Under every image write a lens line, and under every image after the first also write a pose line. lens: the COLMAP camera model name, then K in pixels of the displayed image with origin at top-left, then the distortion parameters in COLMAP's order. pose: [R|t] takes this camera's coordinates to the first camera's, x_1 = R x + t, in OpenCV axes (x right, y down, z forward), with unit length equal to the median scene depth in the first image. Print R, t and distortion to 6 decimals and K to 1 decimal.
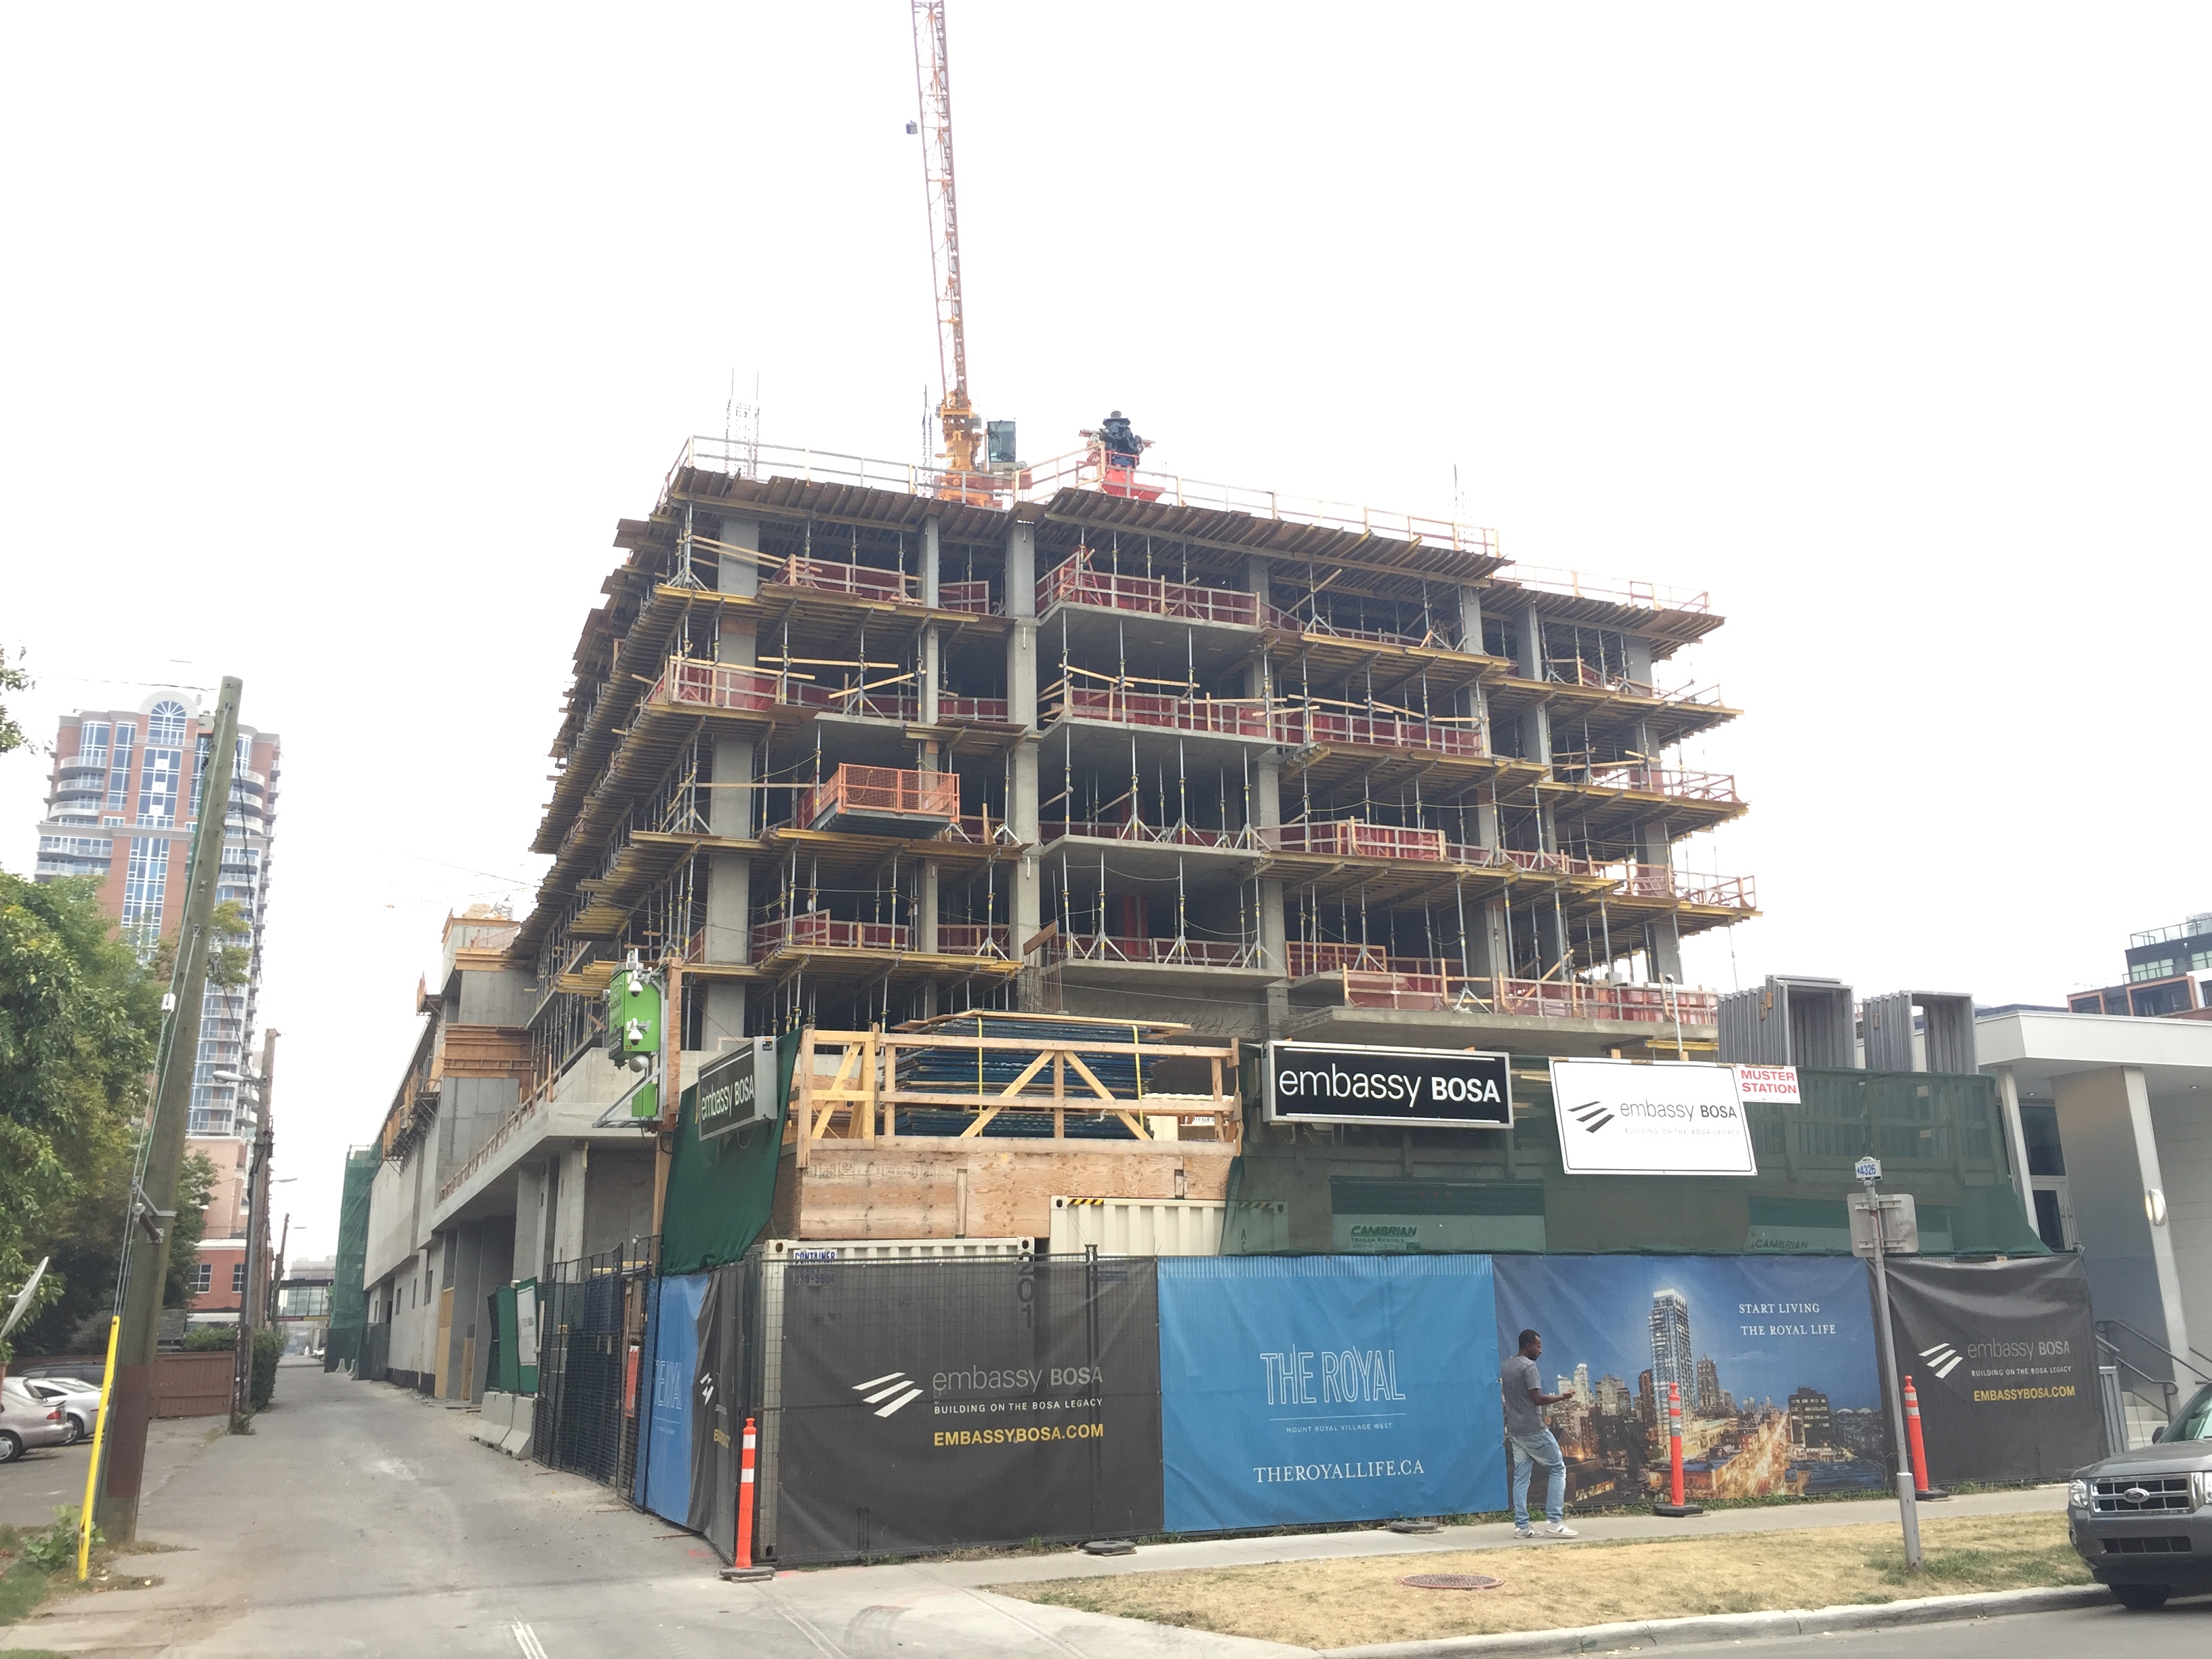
lens RADIAL K [[1873.7, 0, 1114.8], [0, 1873.7, 826.6], [0, 0, 1]] dist [0.033856, -0.008883]
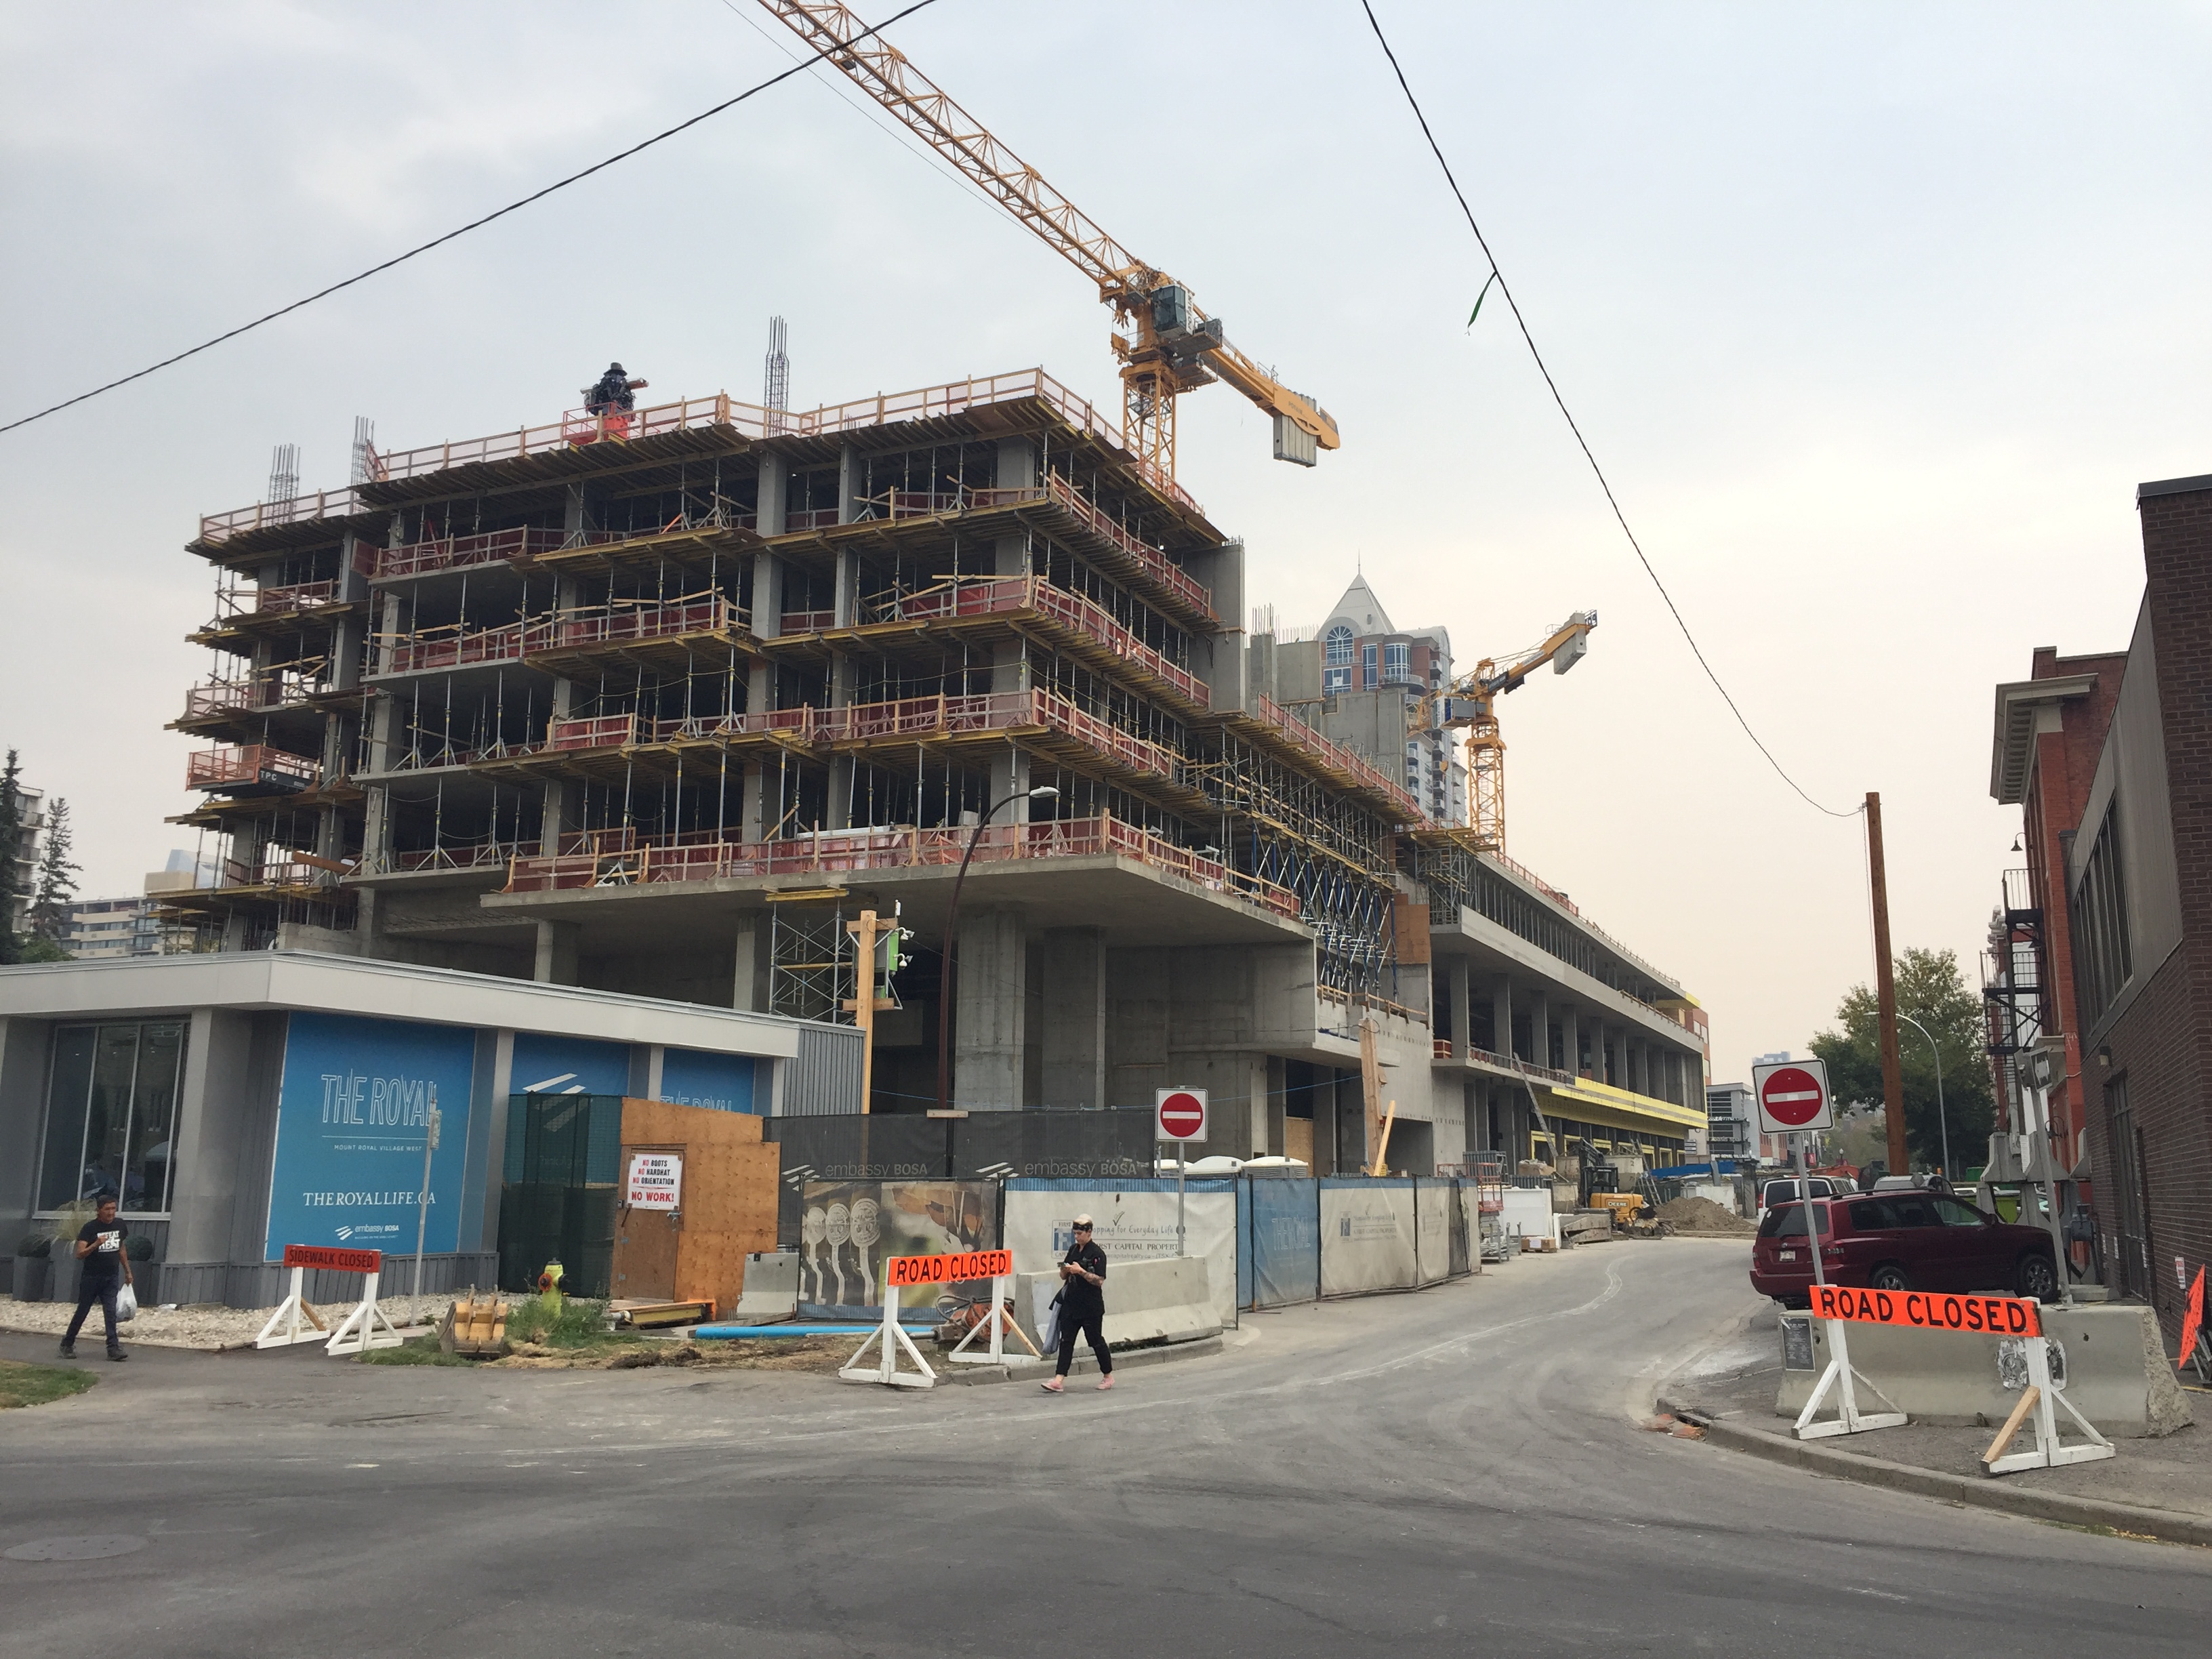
lens RADIAL K [[1873.7, 0, 1114.8], [0, 1873.7, 826.6], [0, 0, 1]] dist [0.033856, -0.008883]
pose [[0.682818, -0.101638, -0.723484, 0.237735], [0.159571, 0.987114, 0.011927, 0.020348], [0.712949, -0.123591, 0.690238, 0.098256]]
